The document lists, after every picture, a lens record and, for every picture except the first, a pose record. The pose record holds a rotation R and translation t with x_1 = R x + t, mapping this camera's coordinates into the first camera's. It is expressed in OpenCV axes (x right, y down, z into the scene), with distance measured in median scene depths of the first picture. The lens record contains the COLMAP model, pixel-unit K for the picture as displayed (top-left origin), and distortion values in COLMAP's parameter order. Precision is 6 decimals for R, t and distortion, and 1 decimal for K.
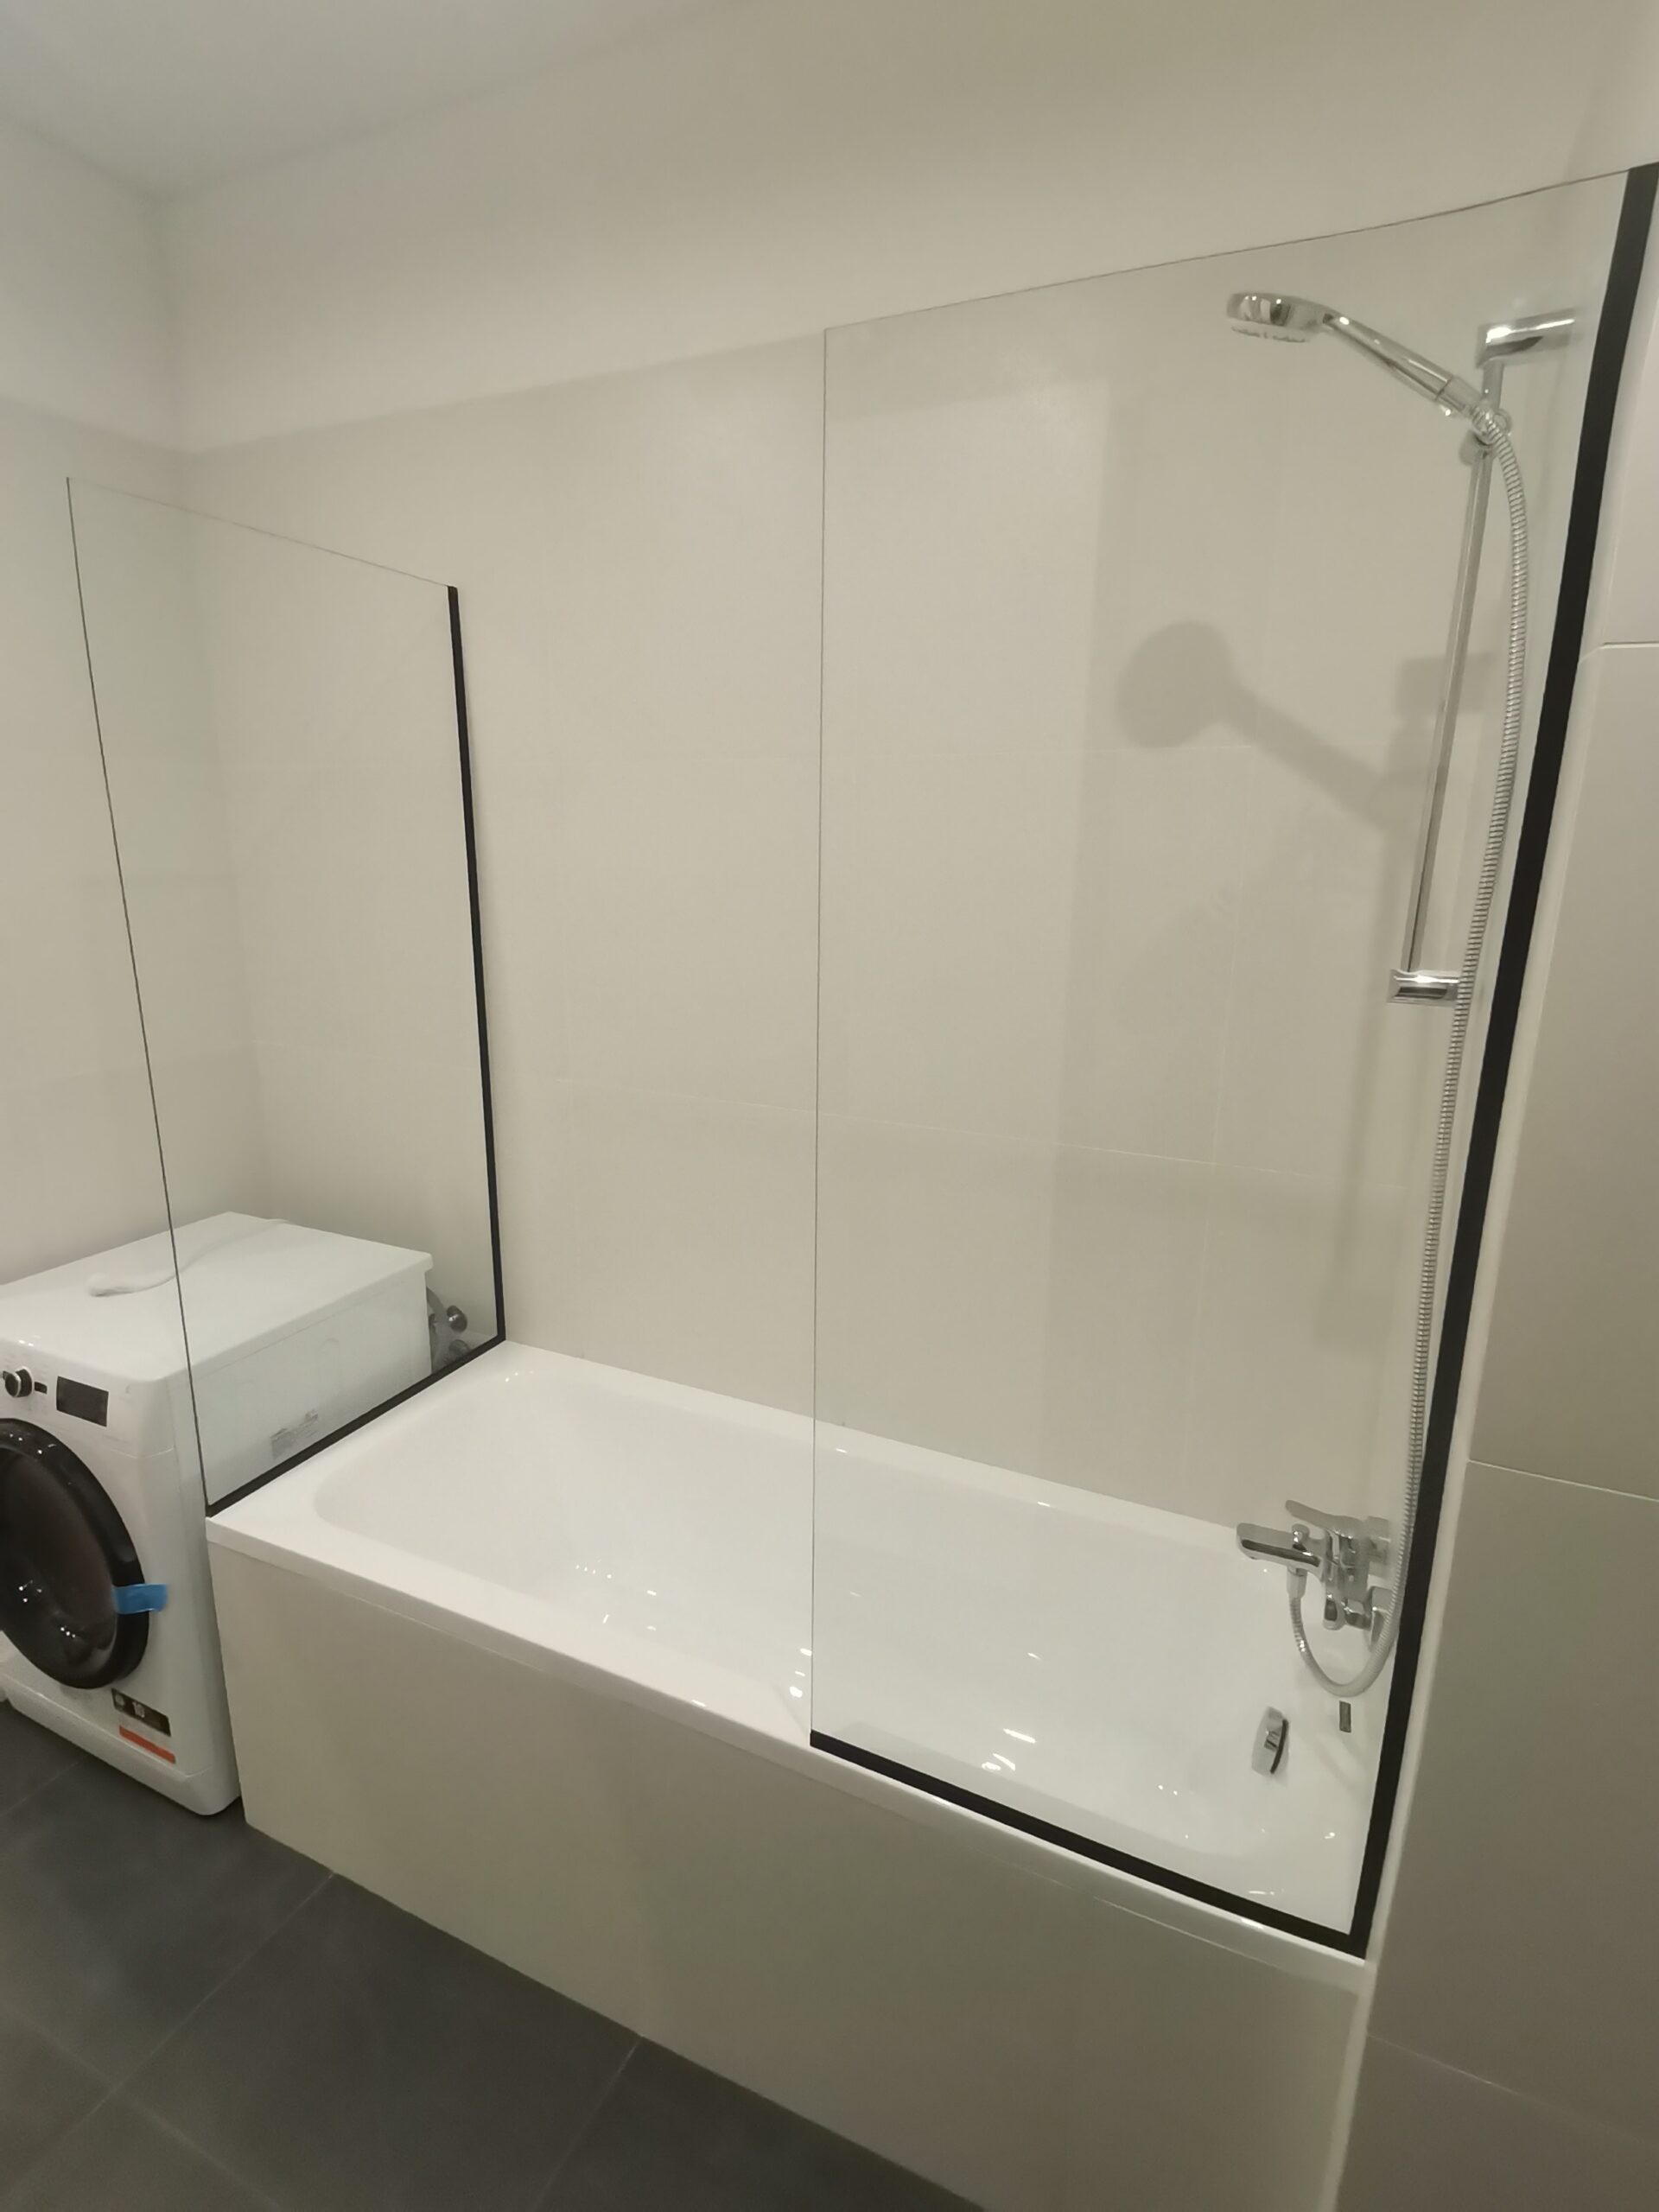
lens RADIAL K [[1101.3, 0, 823.8], [0, 1101.3, 1104.9], [0, 0, 1]] dist [-0.004115, -0.000707]
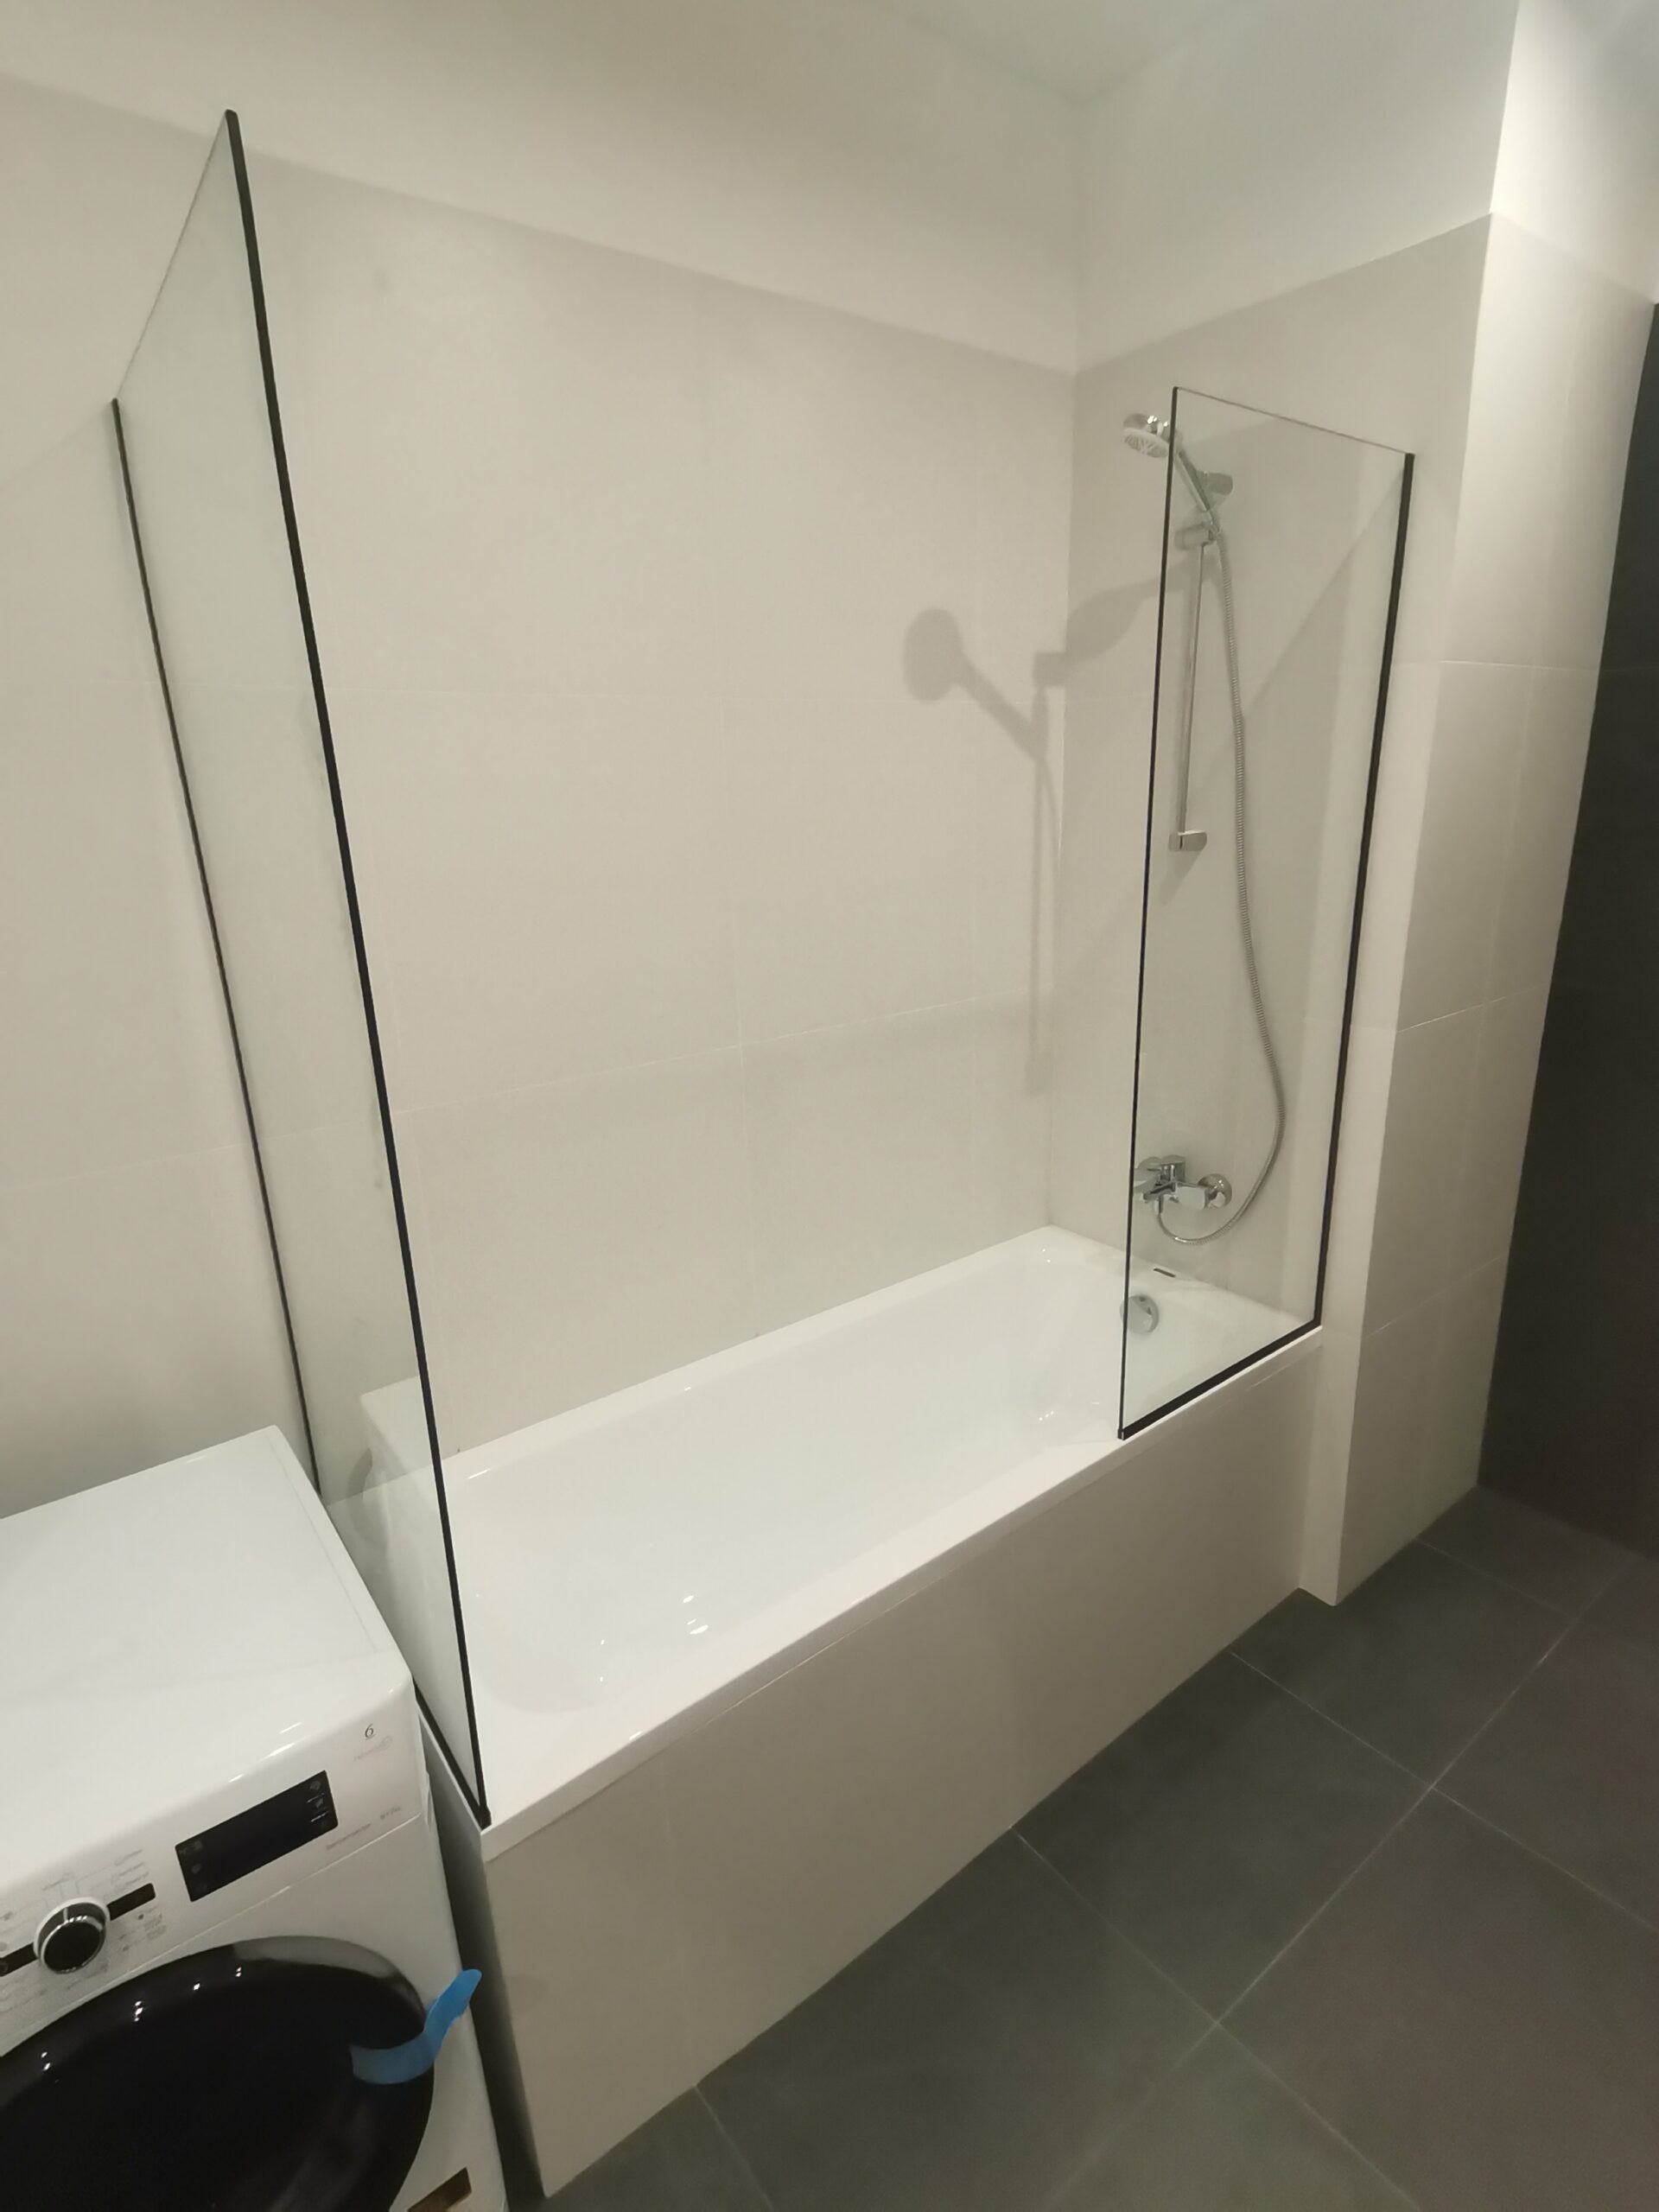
lens RADIAL K [[1101.3, 0, 824.6], [0, 1101.3, 1104.6], [0, 0, 1]] dist [-0.004115, -0.000707]
pose [[0.459888, -0.272822, 0.845028, -1.056575], [0.255011, 0.952123, 0.168614, -0.114737], [-0.850572, 0.137948, 0.507442, 0.497256]]
